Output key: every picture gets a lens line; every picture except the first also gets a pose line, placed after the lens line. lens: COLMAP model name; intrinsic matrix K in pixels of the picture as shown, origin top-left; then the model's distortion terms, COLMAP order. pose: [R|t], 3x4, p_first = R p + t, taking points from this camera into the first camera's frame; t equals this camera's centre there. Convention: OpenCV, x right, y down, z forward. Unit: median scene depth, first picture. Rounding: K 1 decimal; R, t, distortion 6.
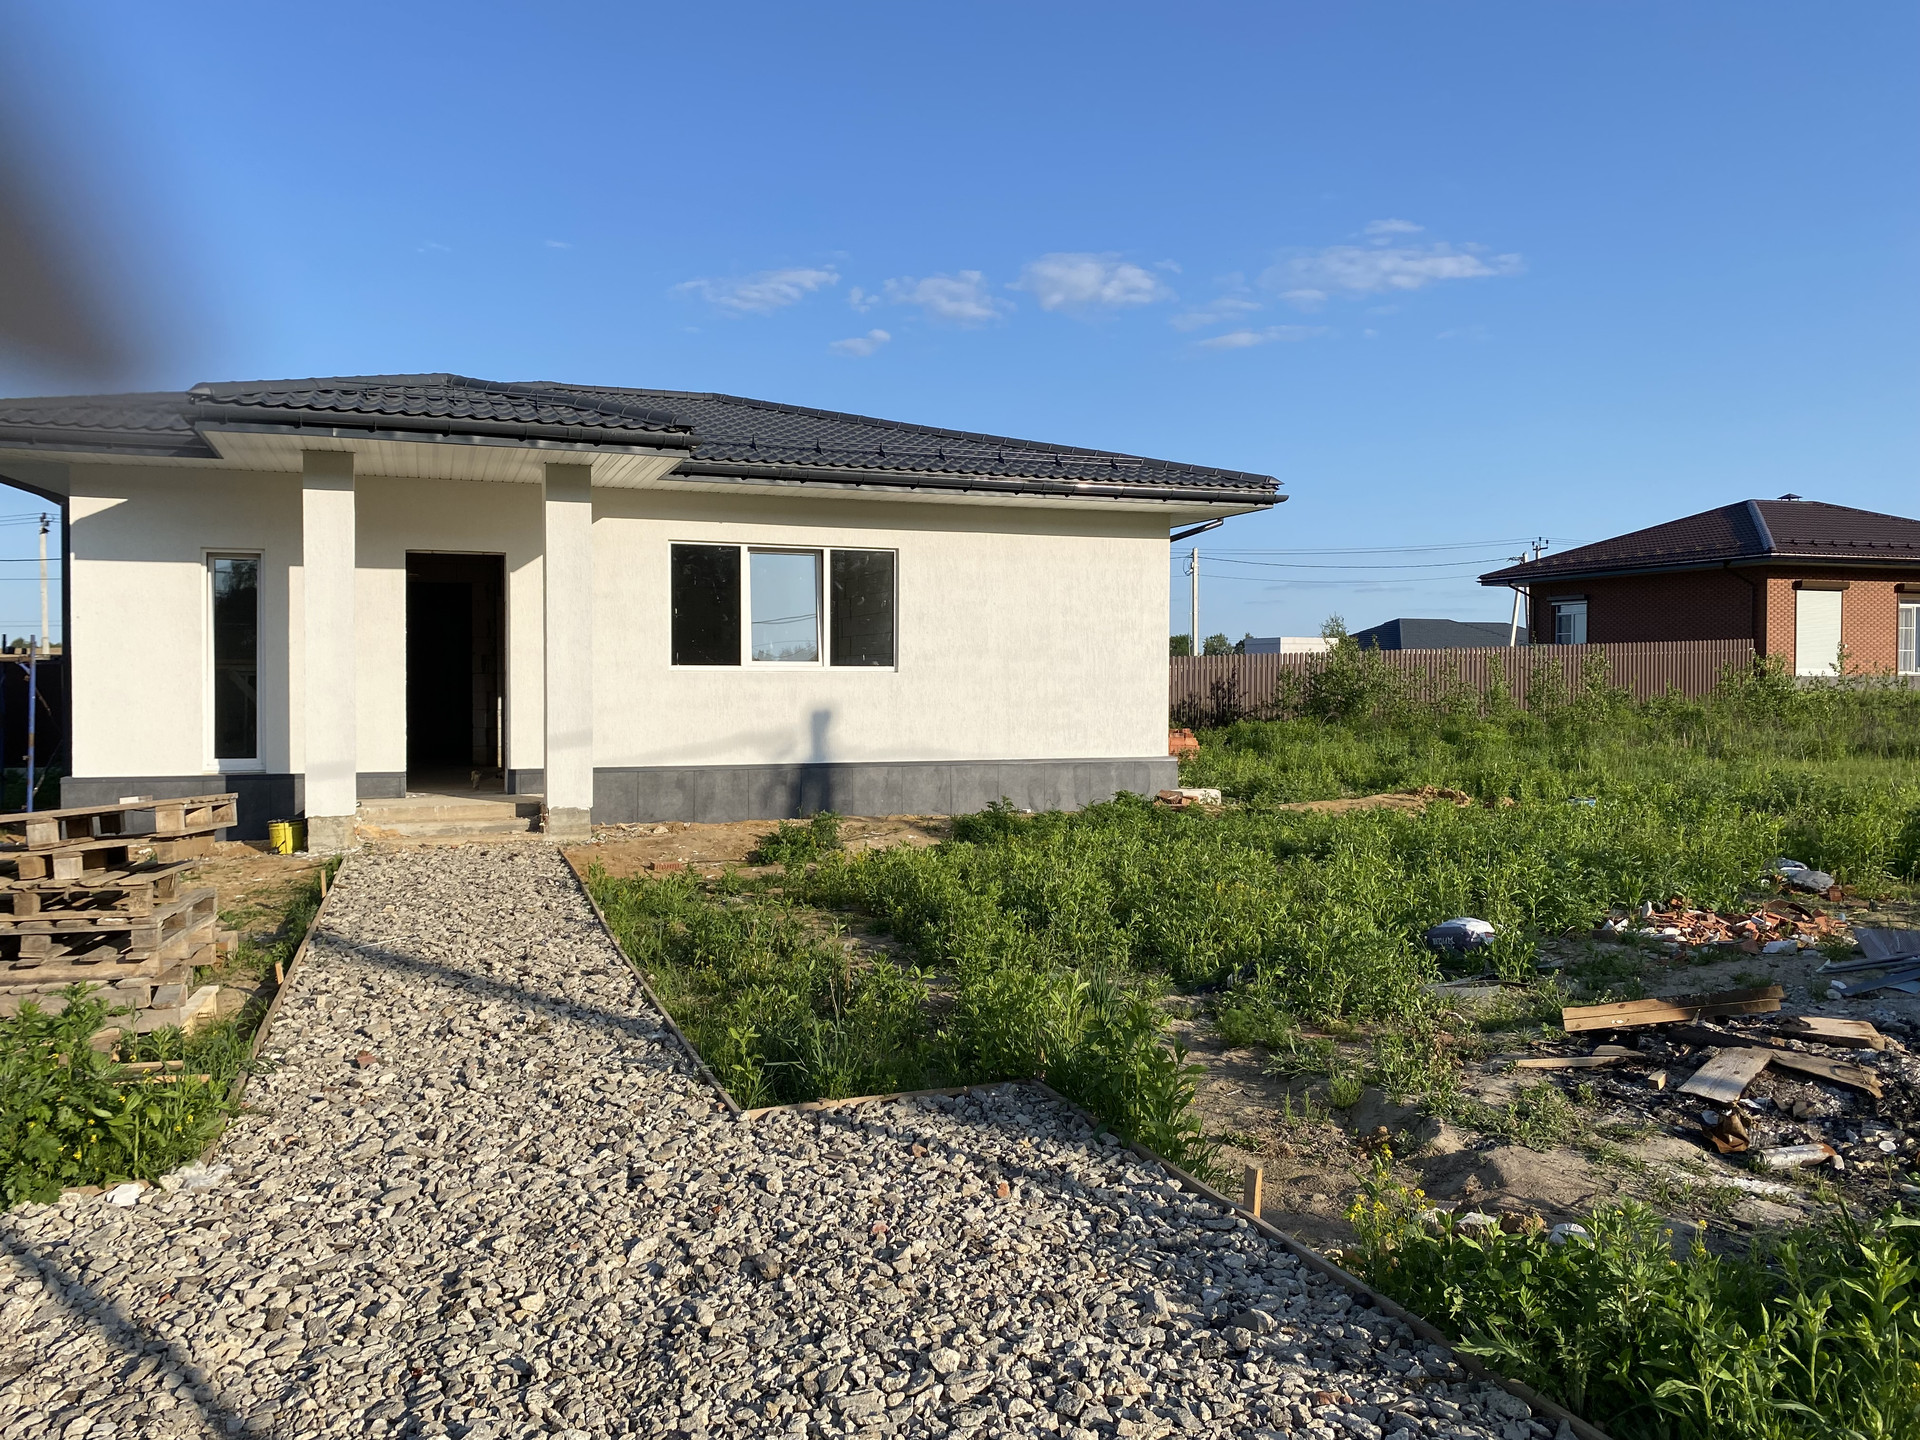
lens RADIAL K [[1498.6, 0, 950.7], [0, 1498.6, 716.4], [0, 0, 1]] dist [0.051221, -0.091968]
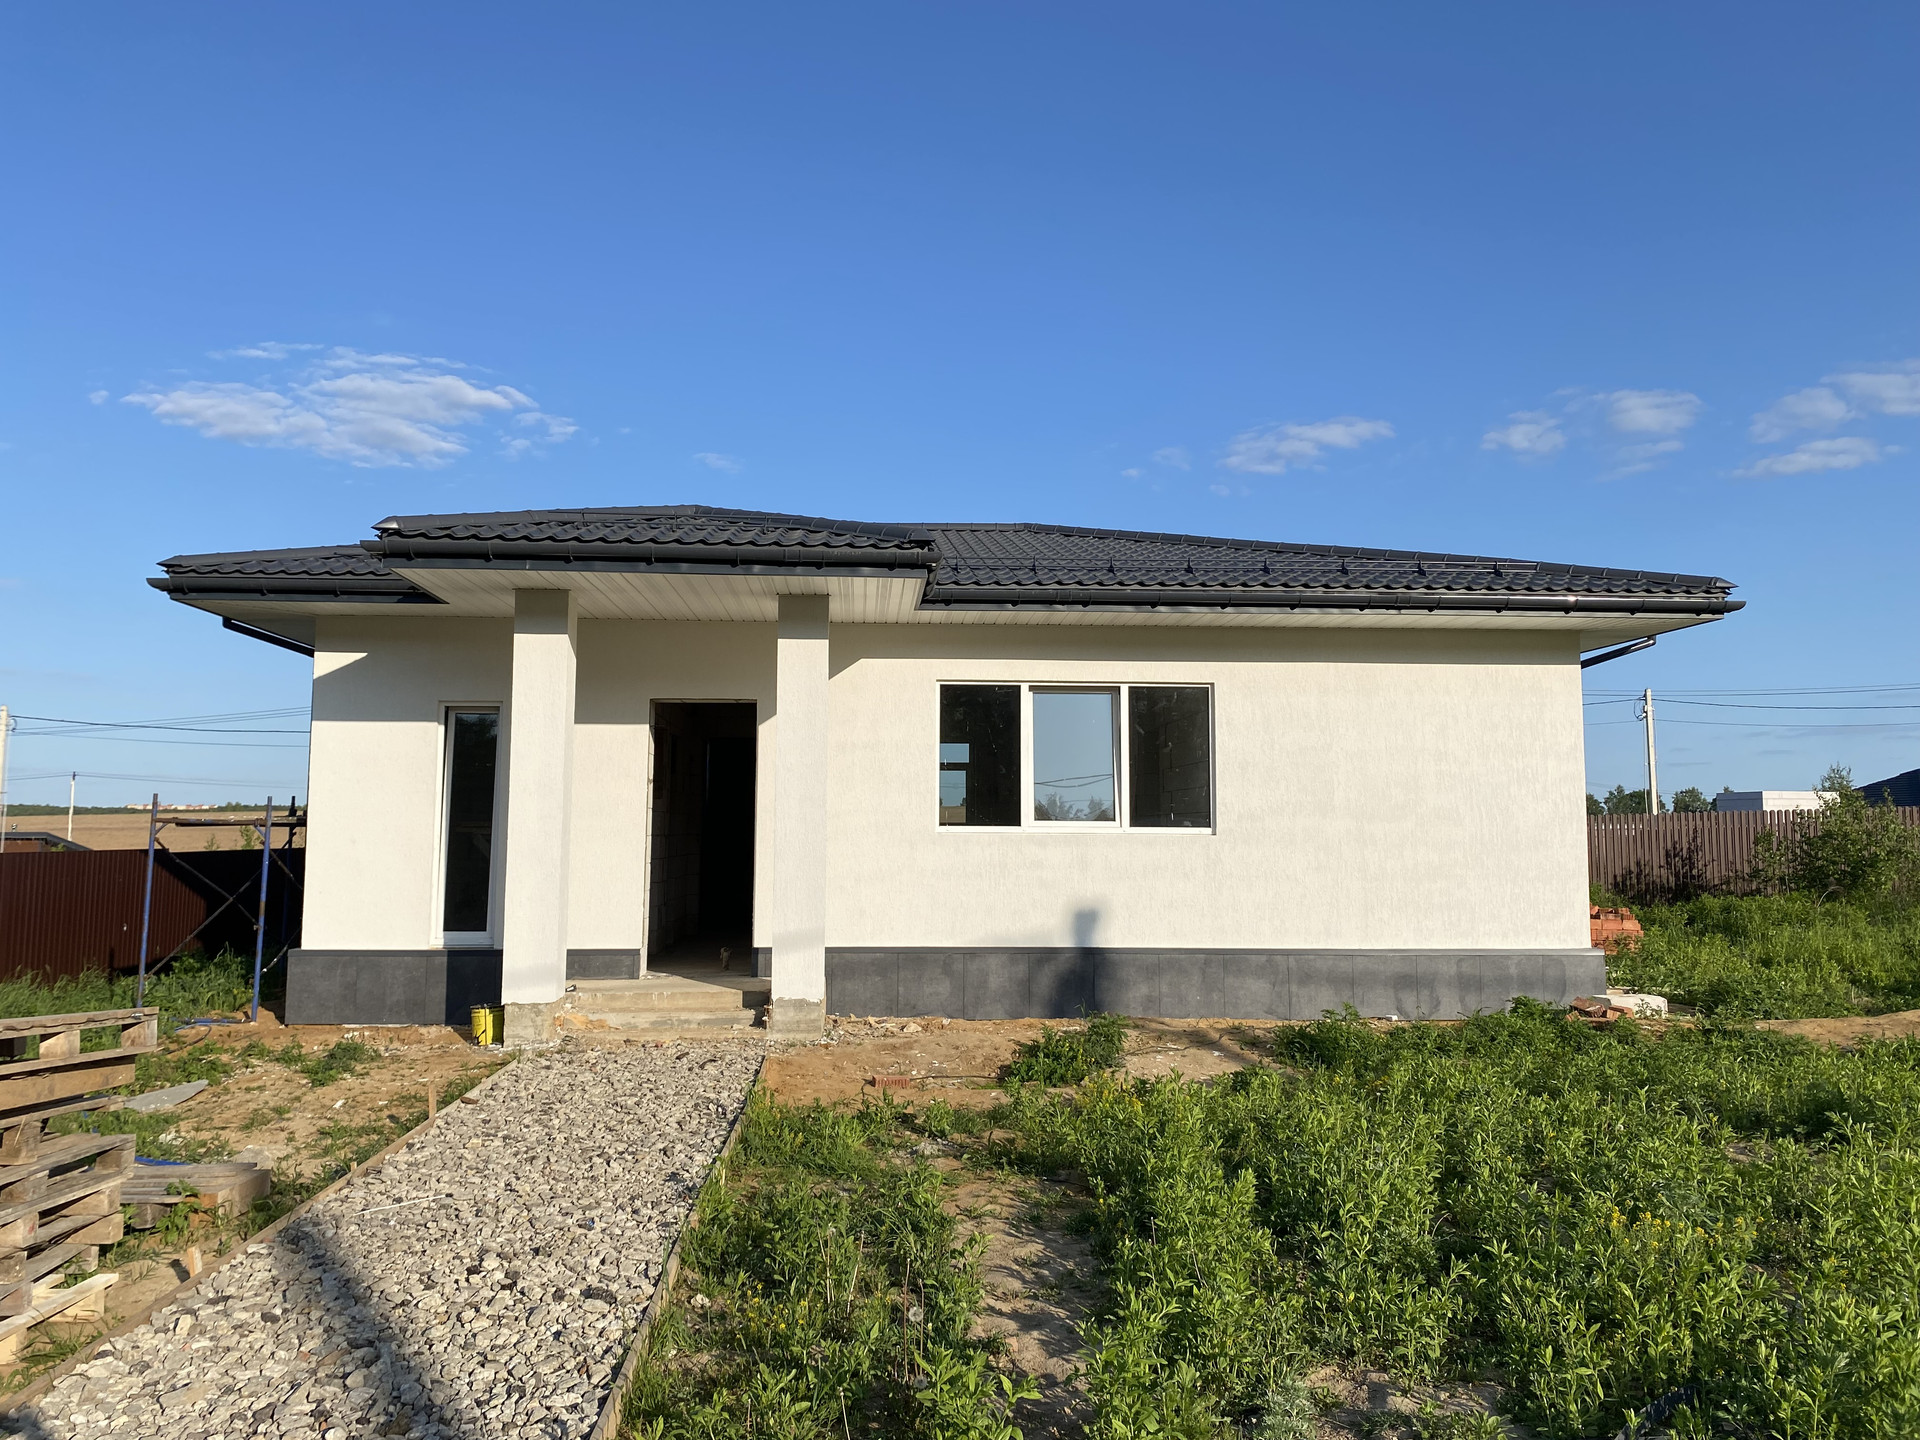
lens RADIAL K [[1498.6, 0, 917.9], [0, 1498.6, 675.8], [0, 0, 1]] dist [0.051221, -0.091968]
pose [[0.956439, -0.030076, -0.290380, 0.051111], [-0.008501, 0.991388, -0.130681, -0.007762], [0.291810, 0.127457, 0.947946, 0.182813]]
